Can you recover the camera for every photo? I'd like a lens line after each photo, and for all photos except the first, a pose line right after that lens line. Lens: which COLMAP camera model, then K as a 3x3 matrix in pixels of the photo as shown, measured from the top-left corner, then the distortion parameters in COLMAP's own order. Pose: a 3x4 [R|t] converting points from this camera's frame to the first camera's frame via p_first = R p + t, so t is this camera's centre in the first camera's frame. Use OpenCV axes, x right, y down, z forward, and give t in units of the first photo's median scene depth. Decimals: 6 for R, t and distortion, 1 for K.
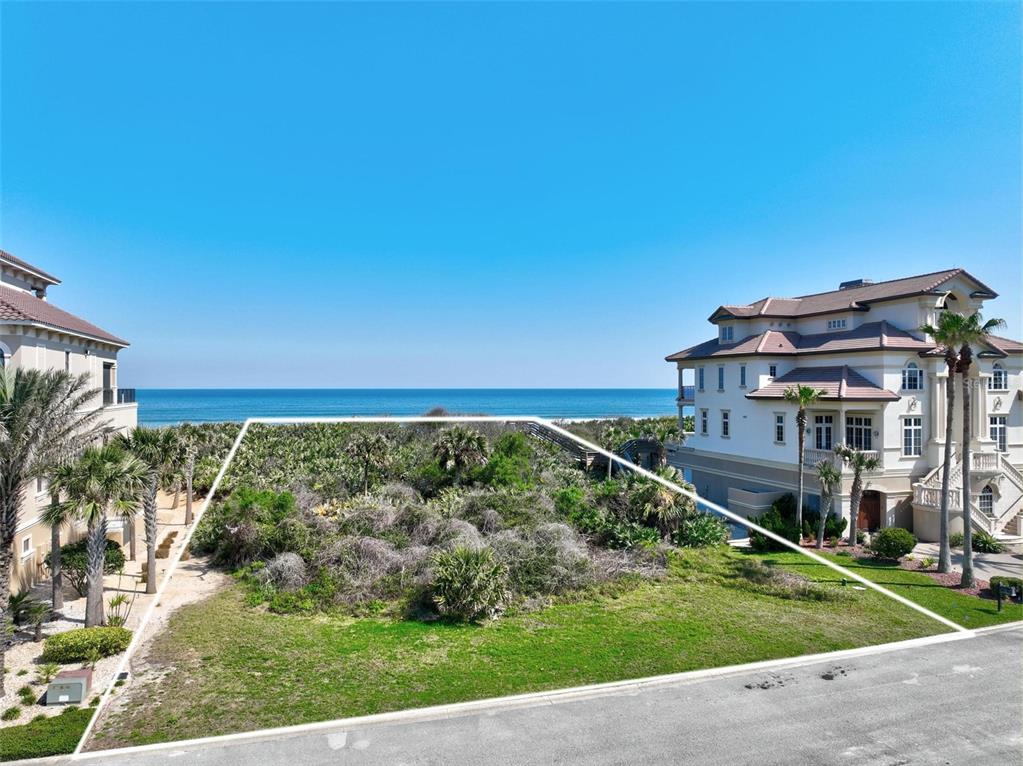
lens RADIAL K [[720.6, 0, 511.1], [0, 720.6, 387.1], [0, 0, 1]] dist [-0.007556, 0.027437]
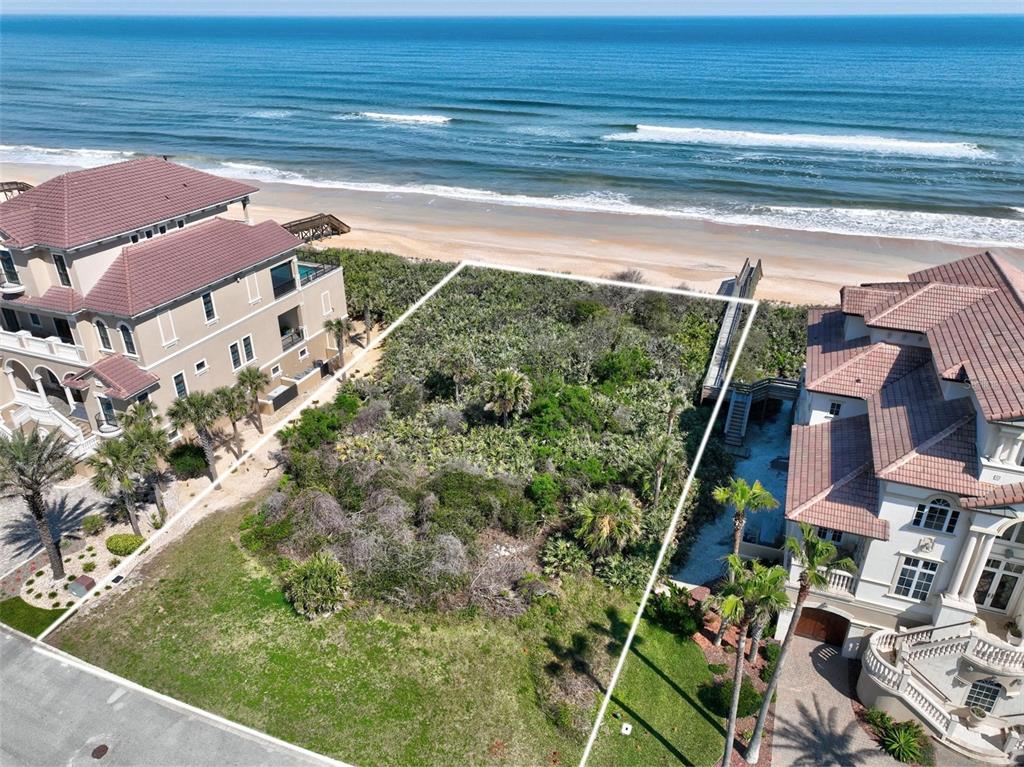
lens RADIAL K [[721.3, 0, 511.6], [0, 721.3, 387.6], [0, 0, 1]] dist [-0.007556, 0.027437]
pose [[0.782710, 0.287849, -0.551823, 0.635241], [0.000451, 0.886361, 0.462994, -0.501637], [0.622387, -0.362639, 0.693634, 0.304055]]
